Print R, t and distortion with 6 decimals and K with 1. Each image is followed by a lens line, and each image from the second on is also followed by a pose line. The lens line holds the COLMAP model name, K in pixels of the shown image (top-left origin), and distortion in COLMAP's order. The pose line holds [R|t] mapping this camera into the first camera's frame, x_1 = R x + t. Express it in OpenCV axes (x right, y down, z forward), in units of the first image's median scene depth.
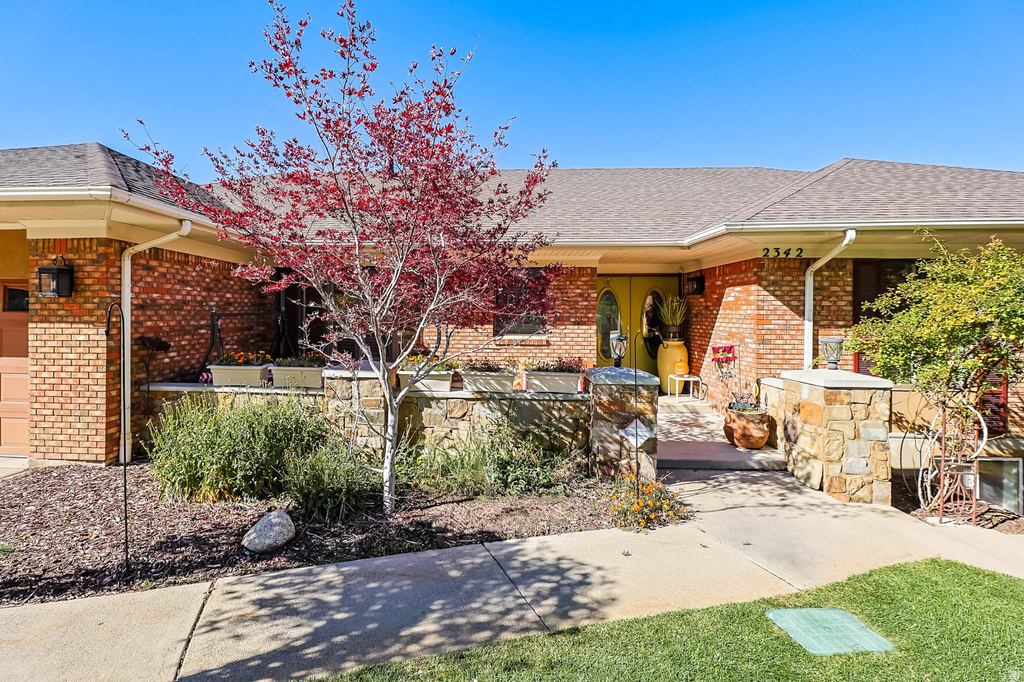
lens RADIAL K [[444.0, 0, 465.2], [0, 444.0, 318.1], [0, 0, 1]] dist [-0.003068, -0.000412]
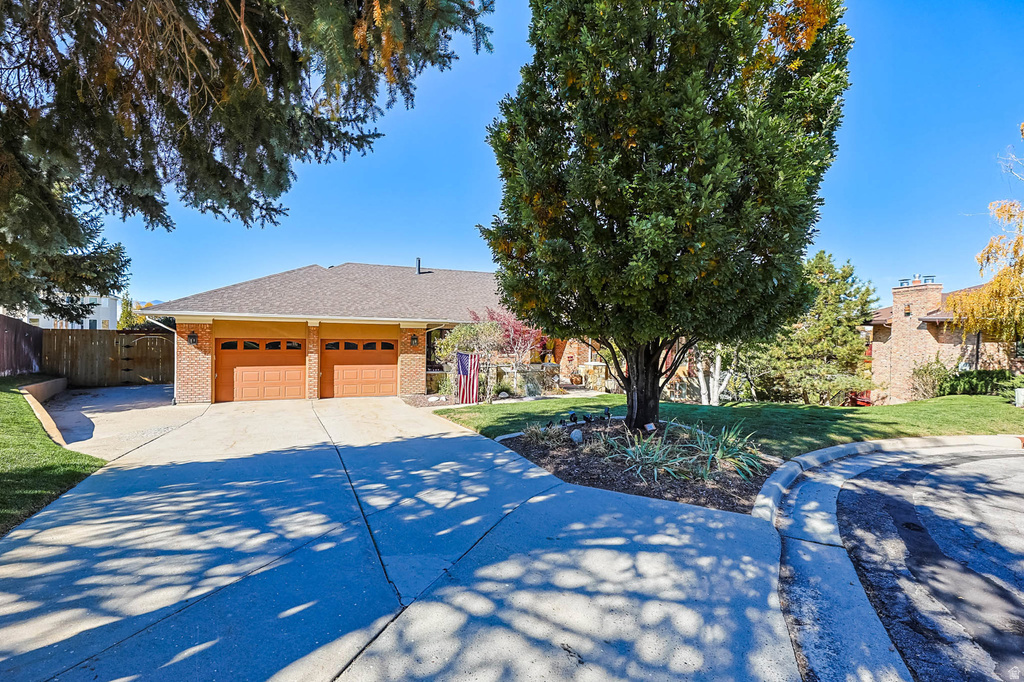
lens RADIAL K [[444.0, 0, 510.9], [0, 444.0, 336.4], [0, 0, 1]] dist [-0.003068, -0.000412]
pose [[0.880687, 0.002342, 0.473694, -1.743605], [-0.010504, 0.999838, 0.014585, -0.164727], [-0.473583, -0.017820, 0.880569, -2.176207]]
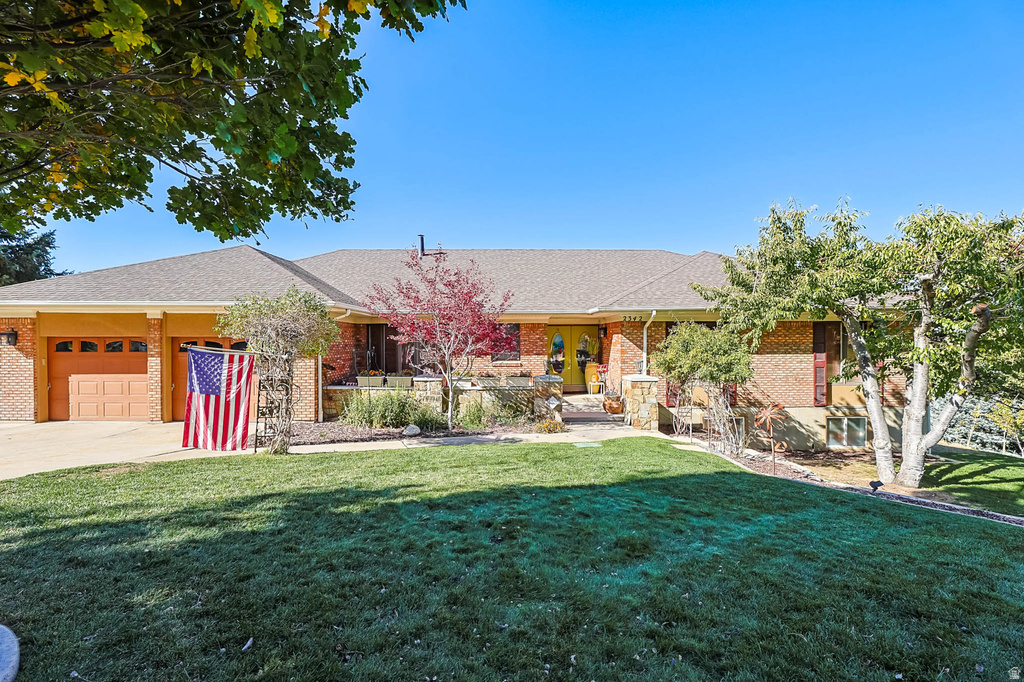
lens RADIAL K [[444.0, 0, 502.8], [0, 444.0, 340.5], [0, 0, 1]] dist [-0.003068, -0.000412]
pose [[0.996188, -0.007057, 0.086952, -0.067866], [0.007829, 0.999933, -0.008539, -0.042267], [-0.086886, 0.009188, 0.996176, -1.185413]]
